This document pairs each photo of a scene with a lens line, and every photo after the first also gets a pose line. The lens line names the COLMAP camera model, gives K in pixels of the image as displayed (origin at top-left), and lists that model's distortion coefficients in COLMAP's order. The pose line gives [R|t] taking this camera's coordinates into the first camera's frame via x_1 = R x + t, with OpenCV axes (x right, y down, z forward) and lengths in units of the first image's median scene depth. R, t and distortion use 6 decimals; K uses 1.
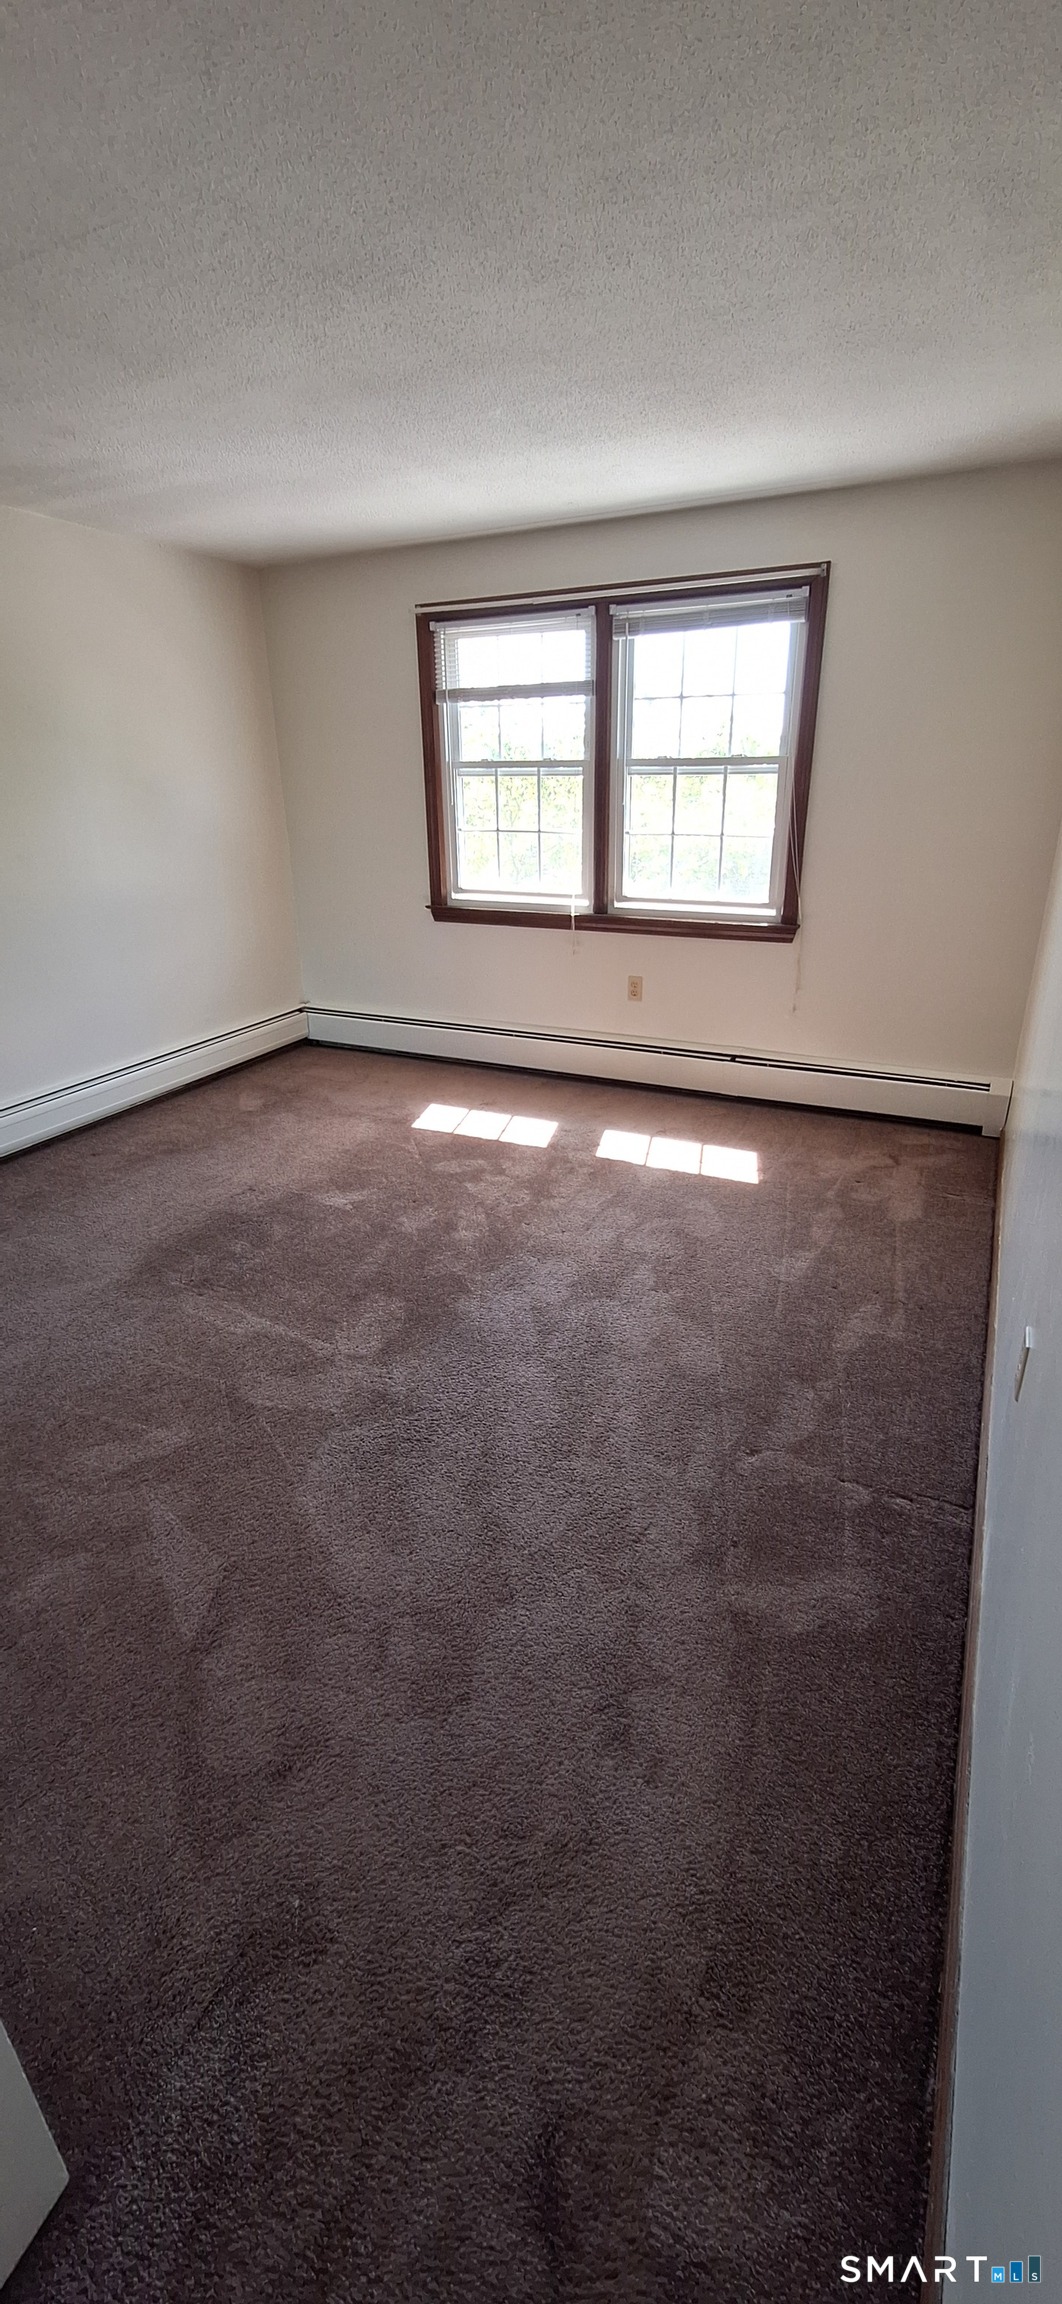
lens RADIAL K [[915.9, 0, 525.0], [0, 915.9, 1147.8], [0, 0, 1]] dist [-0.012657, 0.000874]
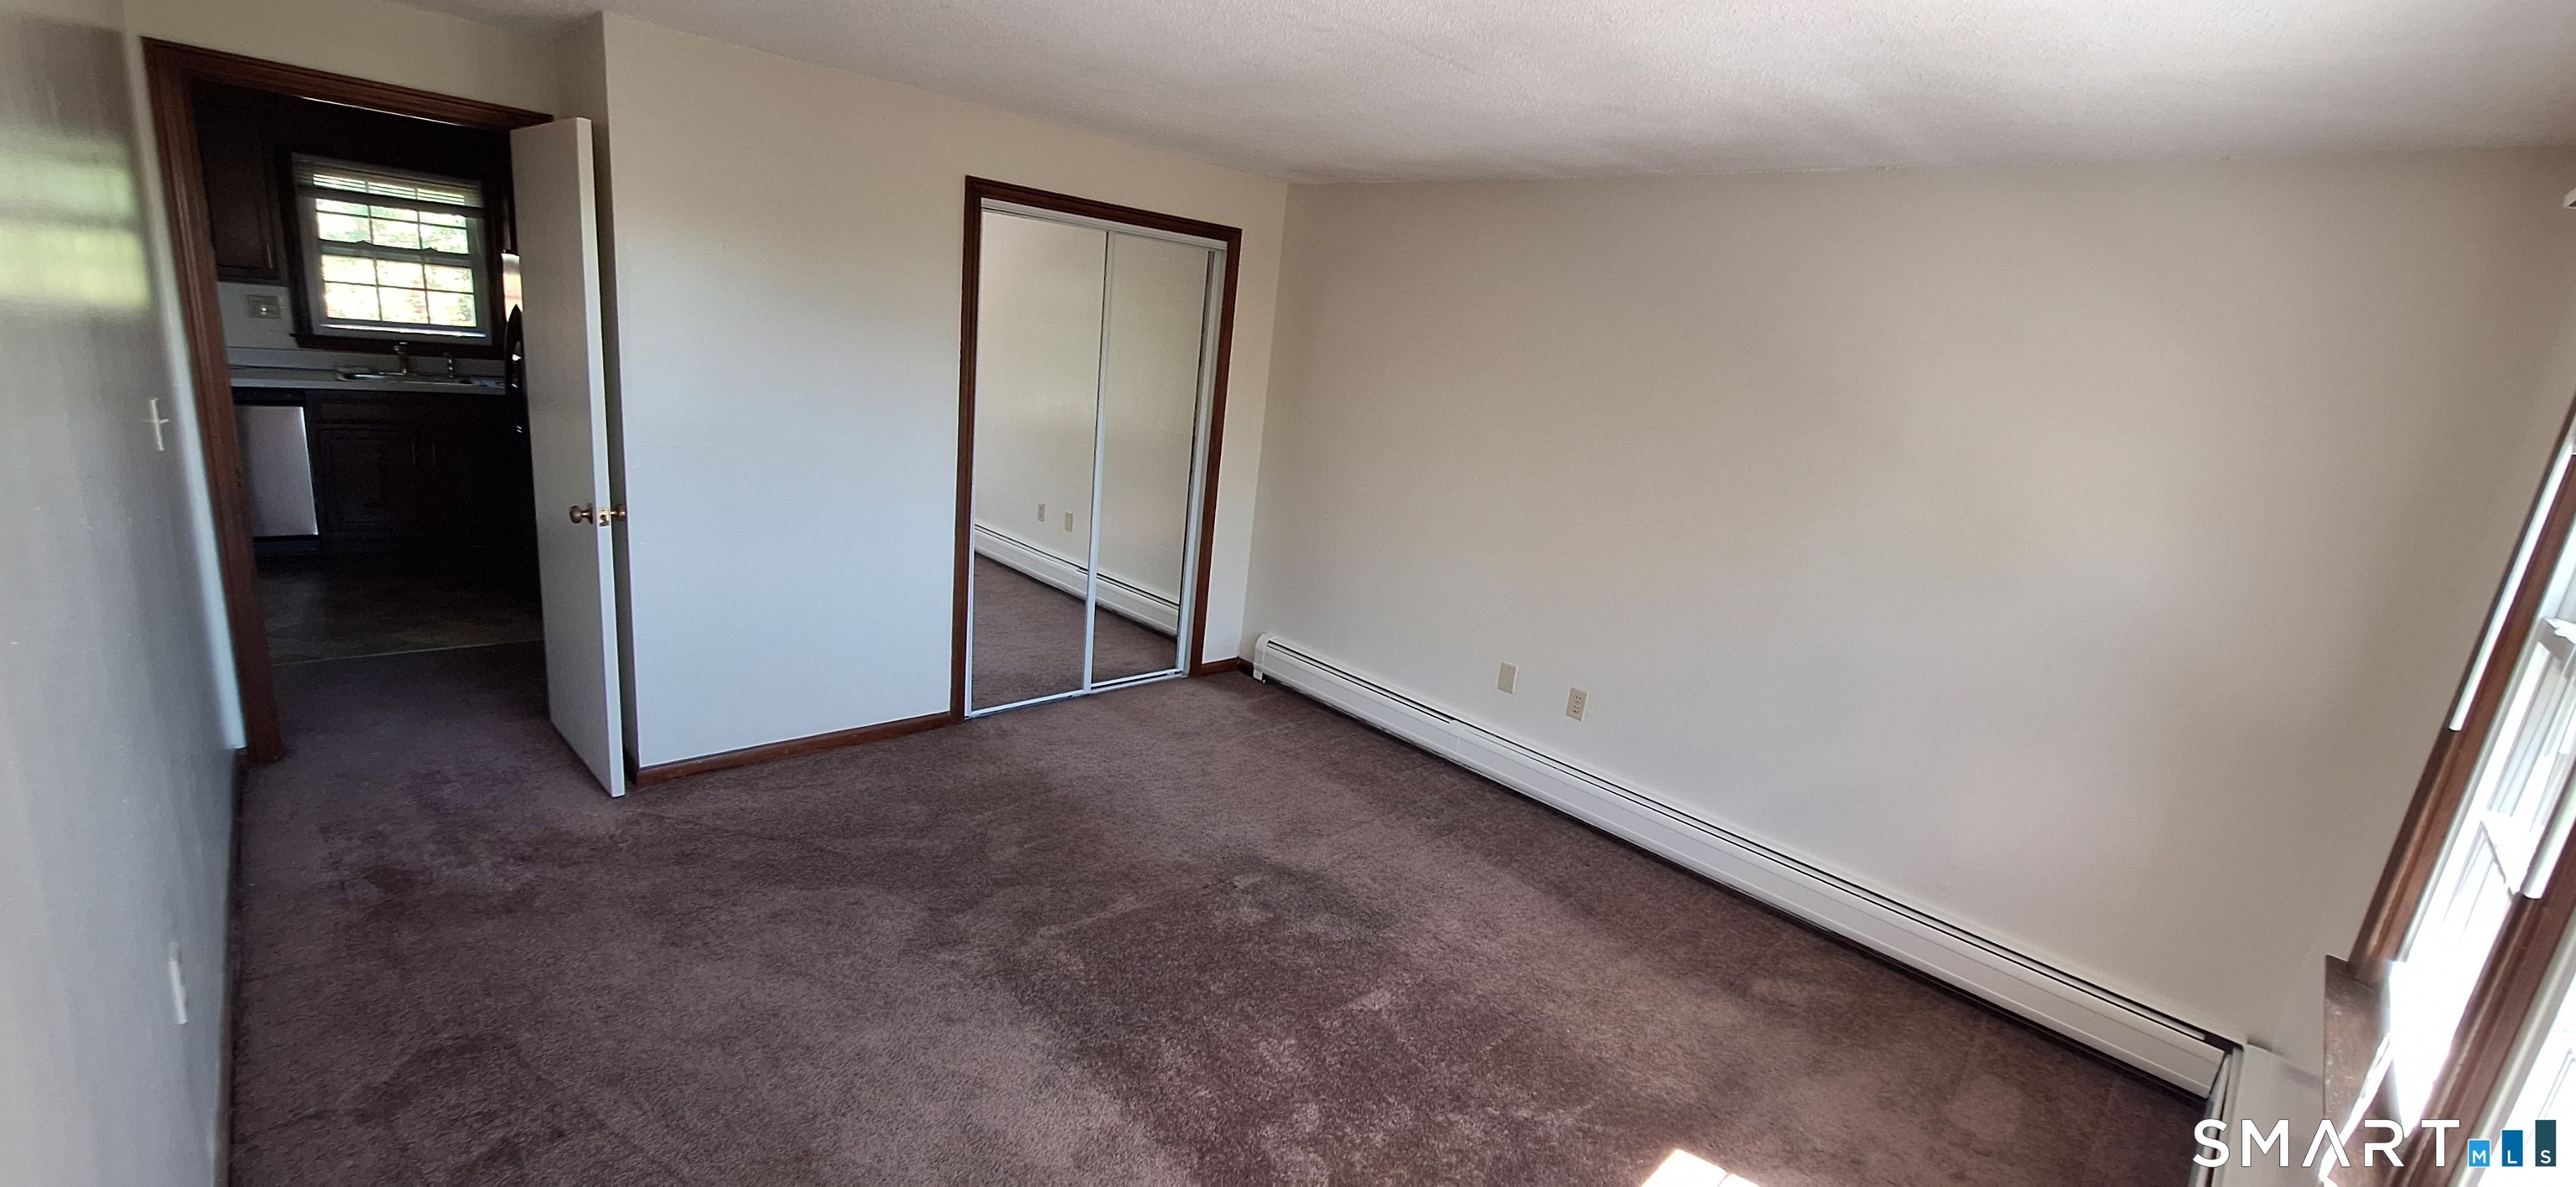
lens RADIAL K [[1023.9, 0, 1288.7], [0, 1023.9, 586.1], [0, 0, 1]] dist [-0.012657, 0.000874]
pose [[-0.325134, 0.208064, -0.922495, 0.637380], [-0.459293, 0.817973, 0.346368, -0.587744], [0.826643, 0.536311, -0.170388, 1.153349]]
